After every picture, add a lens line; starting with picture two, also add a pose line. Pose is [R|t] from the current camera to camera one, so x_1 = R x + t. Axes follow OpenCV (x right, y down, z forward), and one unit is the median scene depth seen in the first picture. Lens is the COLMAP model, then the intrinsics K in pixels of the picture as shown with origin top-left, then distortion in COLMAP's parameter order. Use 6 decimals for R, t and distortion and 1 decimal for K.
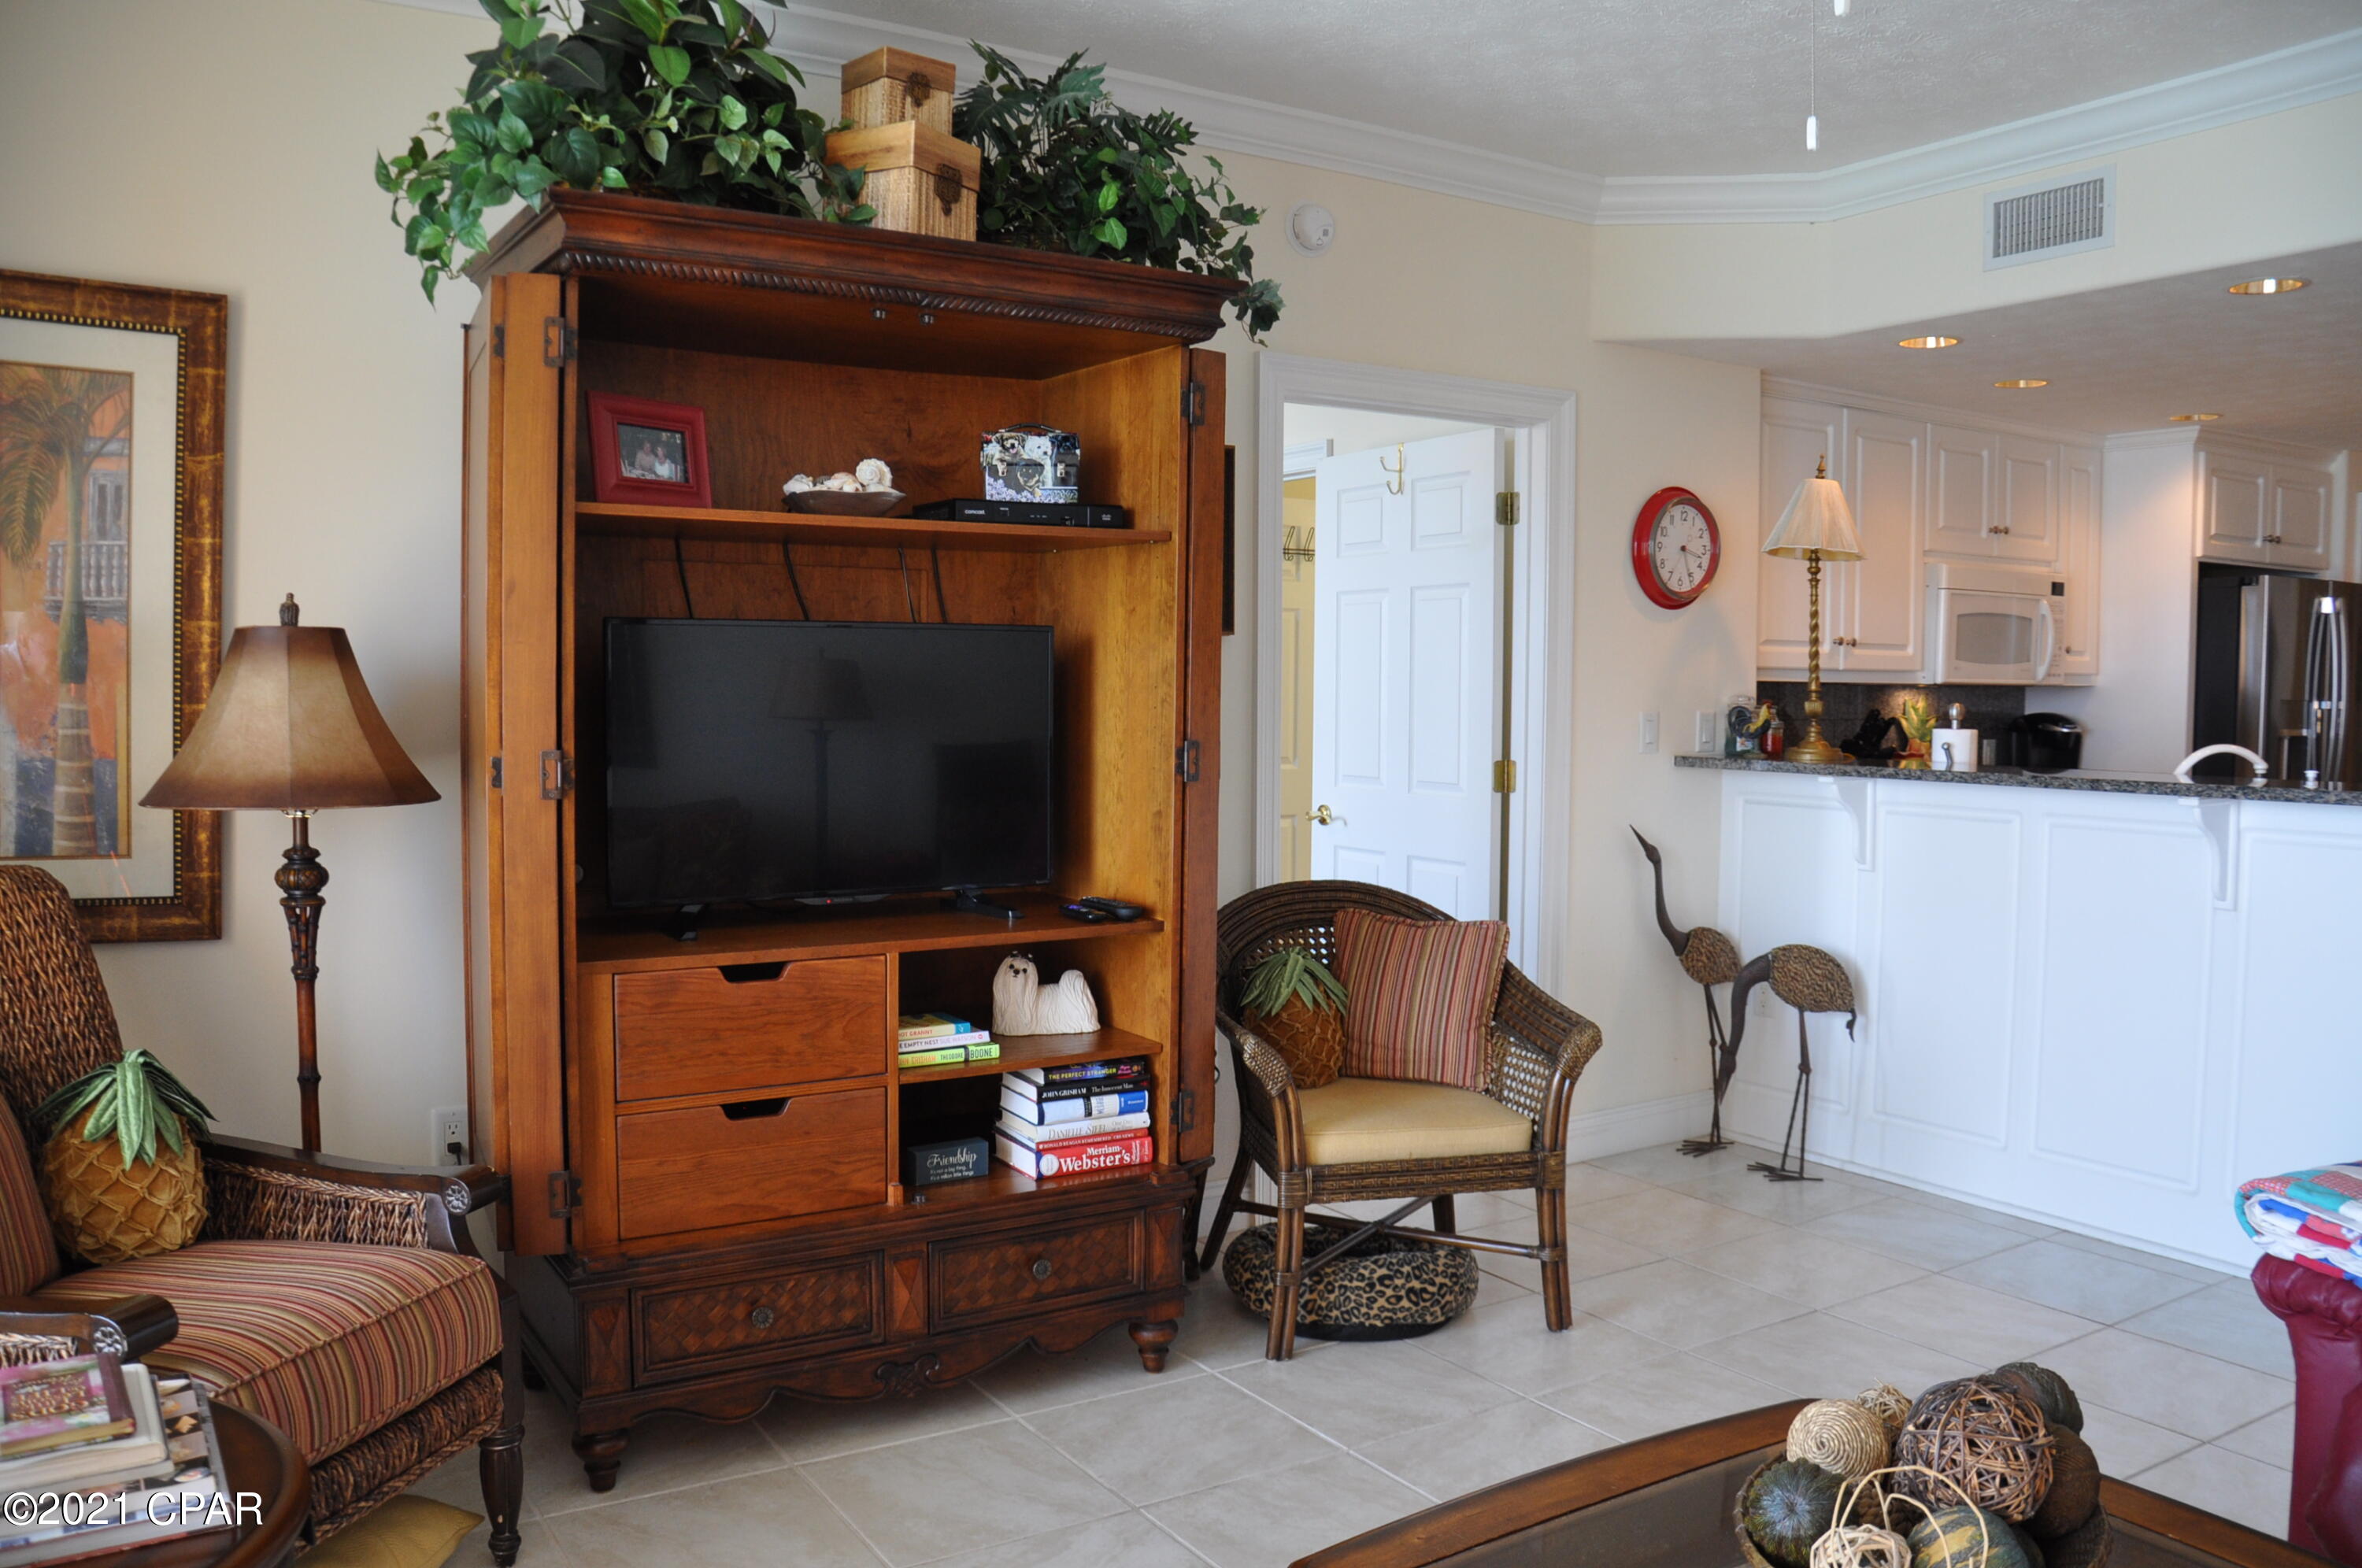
lens RADIAL K [[1808.7, 0, 1161.9], [0, 1808.7, 791.3], [0, 0, 1]] dist [-0.152136, 0.088812]
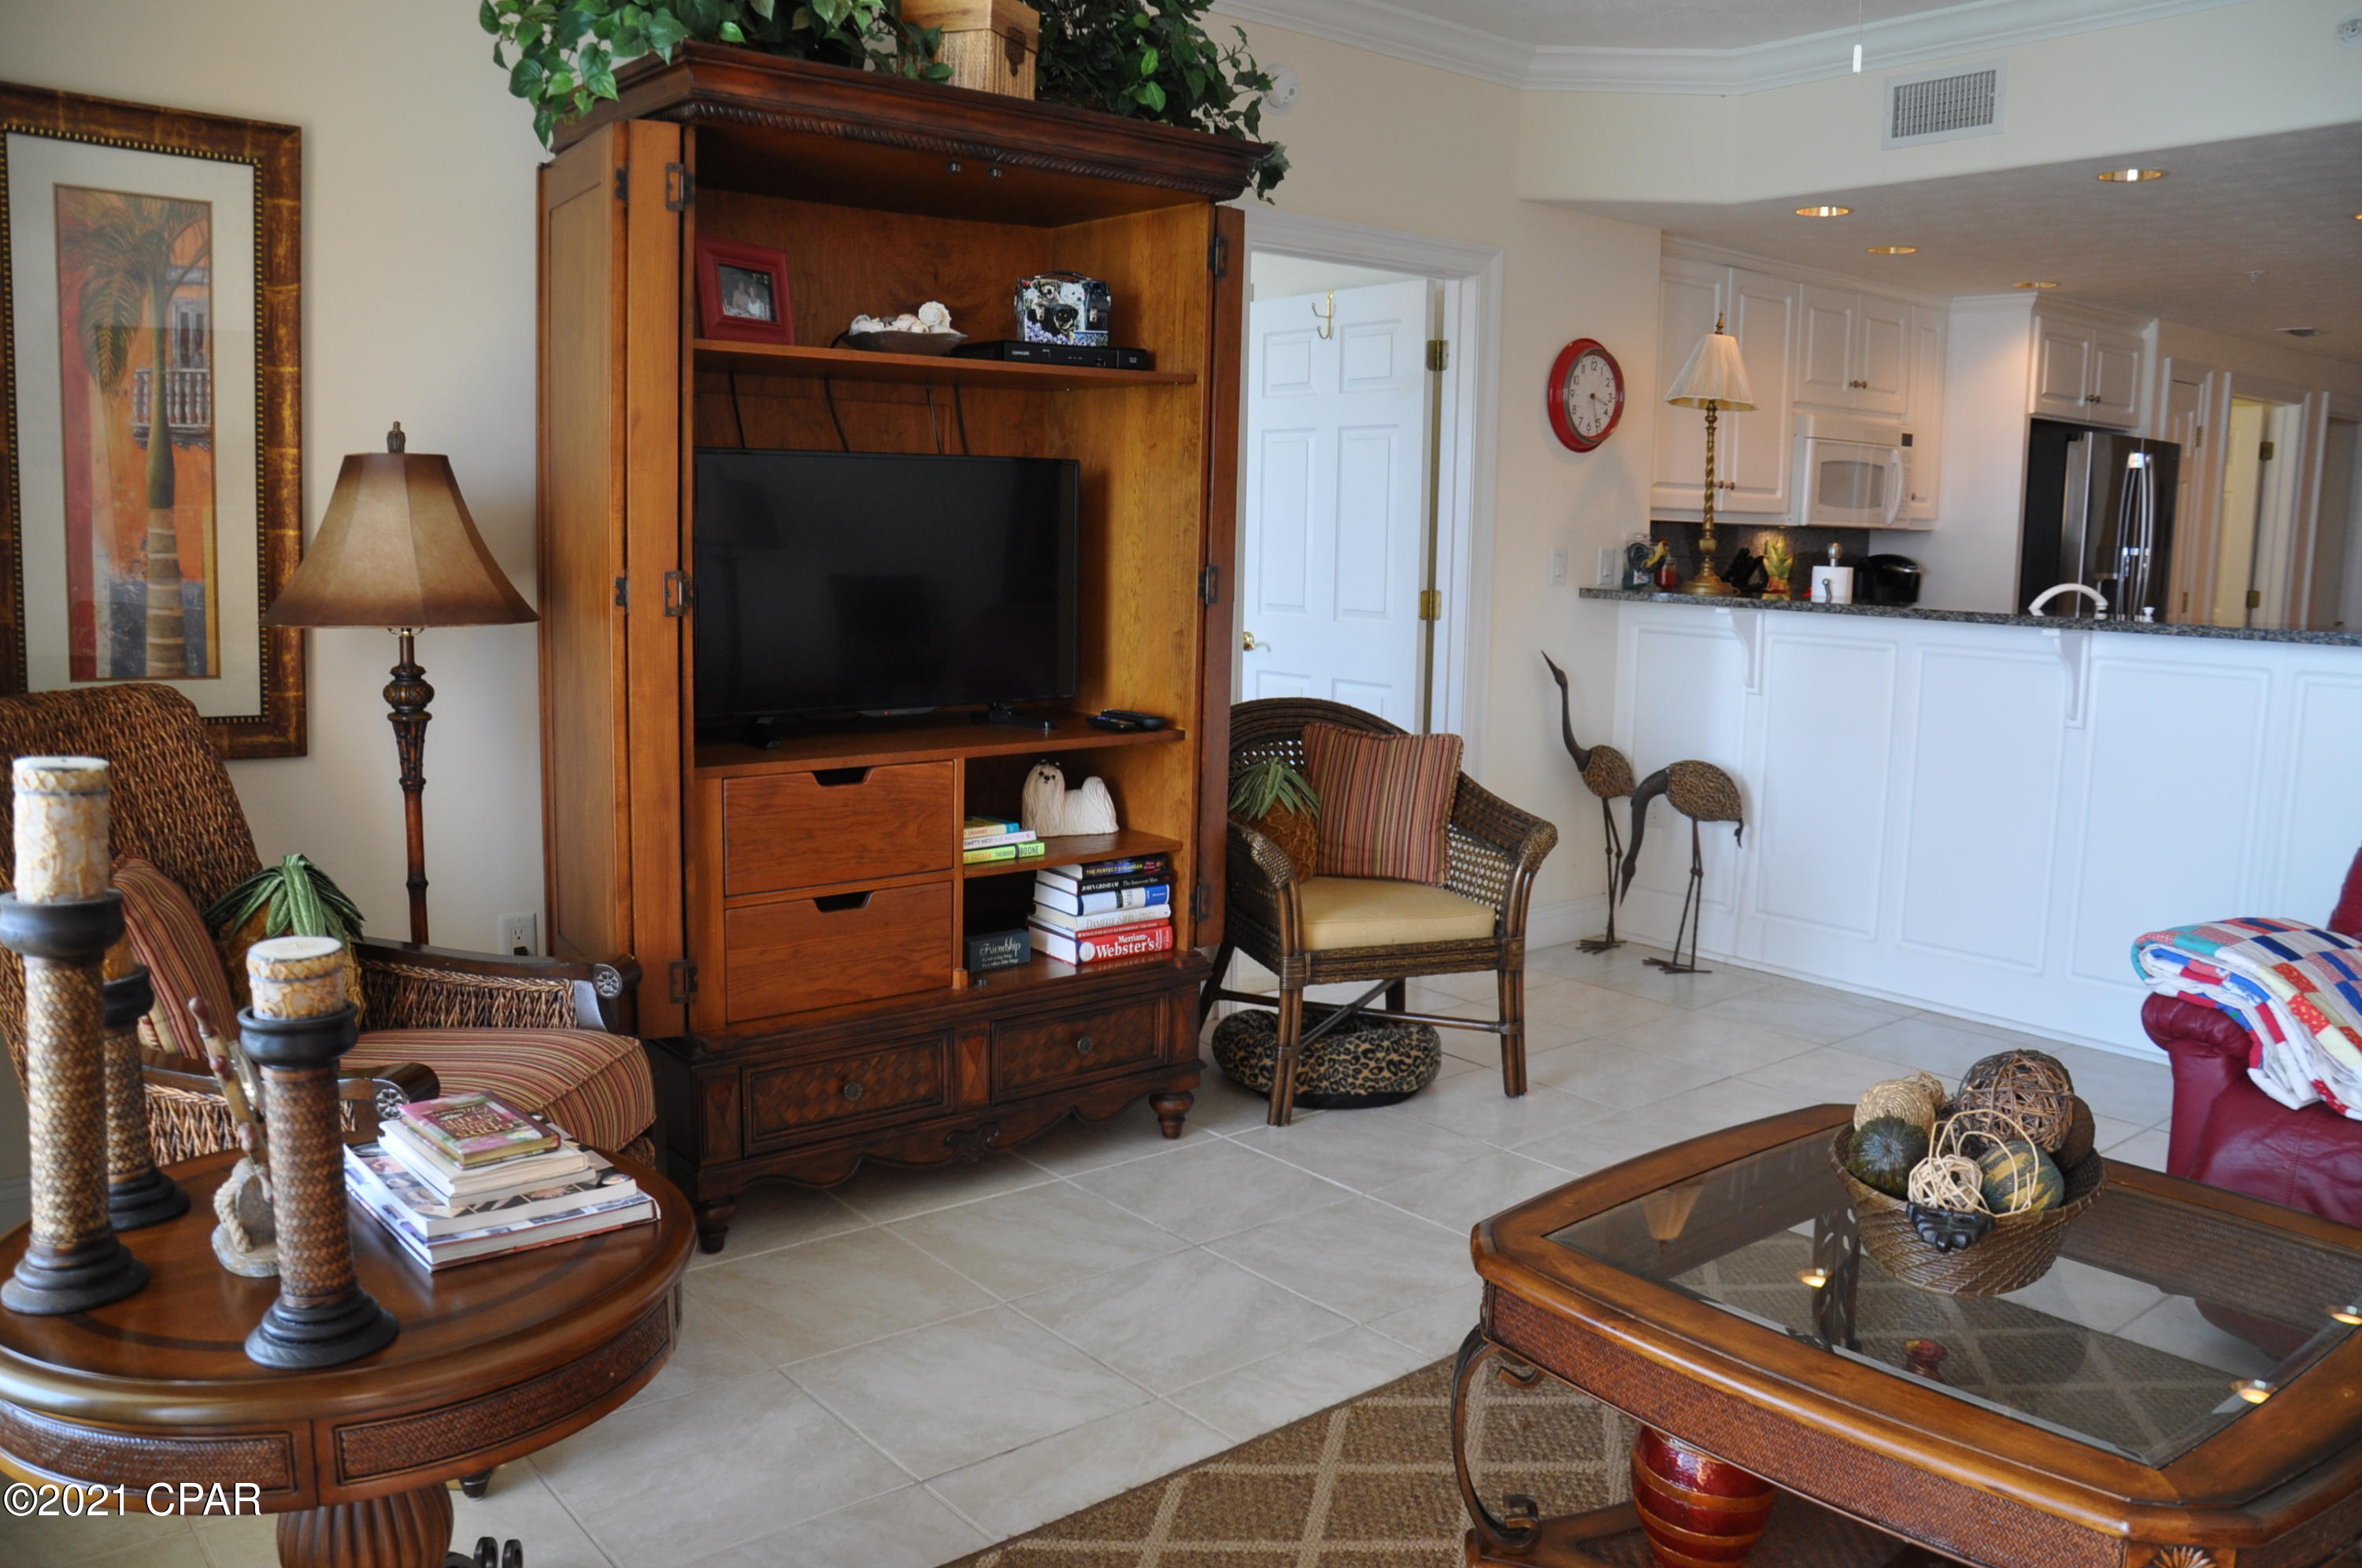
lens RADIAL K [[1808.7, 0, 1188.0], [0, 1808.7, 788.3], [0, 0, 1]] dist [-0.152136, 0.088812]
pose [[0.992436, -0.008046, 0.122498, -0.143596], [-0.002814, 0.996097, 0.088218, 0.010335], [-0.122730, -0.087896, 0.988540, -0.100964]]
